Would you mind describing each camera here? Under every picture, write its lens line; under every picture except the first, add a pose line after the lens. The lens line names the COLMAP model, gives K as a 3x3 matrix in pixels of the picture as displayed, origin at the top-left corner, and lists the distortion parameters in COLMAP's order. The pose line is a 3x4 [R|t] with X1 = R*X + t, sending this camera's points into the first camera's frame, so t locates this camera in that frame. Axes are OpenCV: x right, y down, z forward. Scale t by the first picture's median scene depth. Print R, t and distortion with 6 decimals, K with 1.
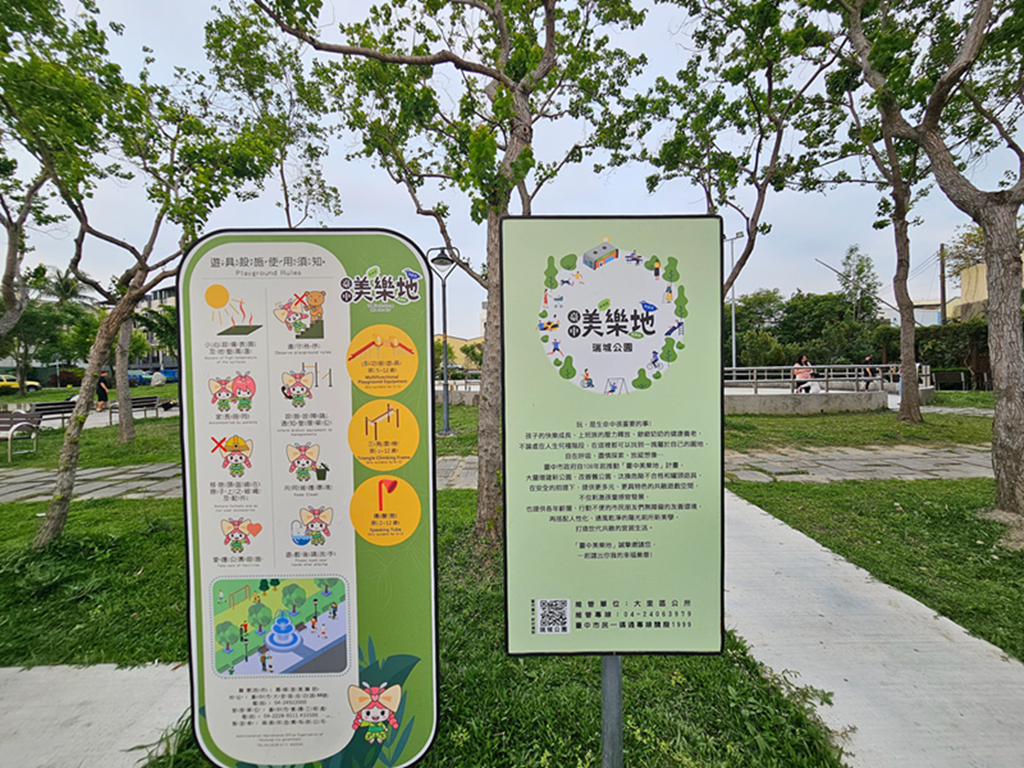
lens RADIAL K [[431.7, 0, 512.0], [0, 431.7, 384.0], [0, 0, 1]] dist [-0.002961, 0.000378]
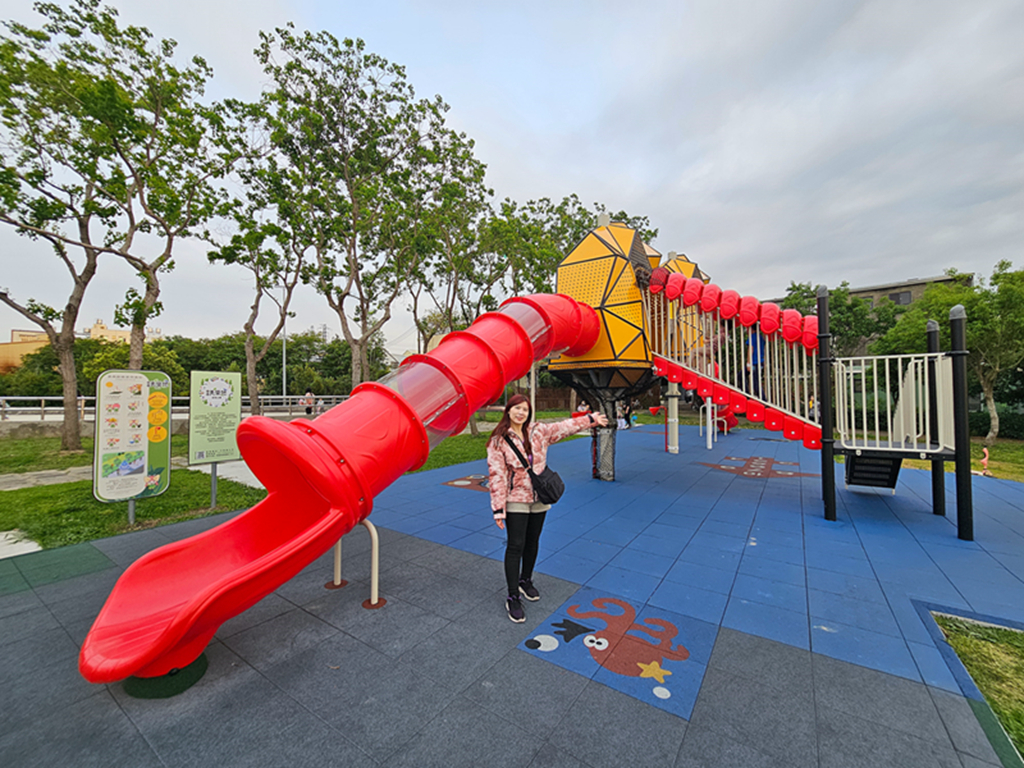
lens RADIAL K [[431.7, 0, 512.0], [0, 431.7, 384.0], [0, 0, 1]] dist [-0.002961, 0.000378]
pose [[0.585977, 0.035642, 0.809544, -1.726127], [0.013742, 0.998451, -0.053906, 0.068063], [-0.810211, 0.042712, 0.584579, -4.468780]]
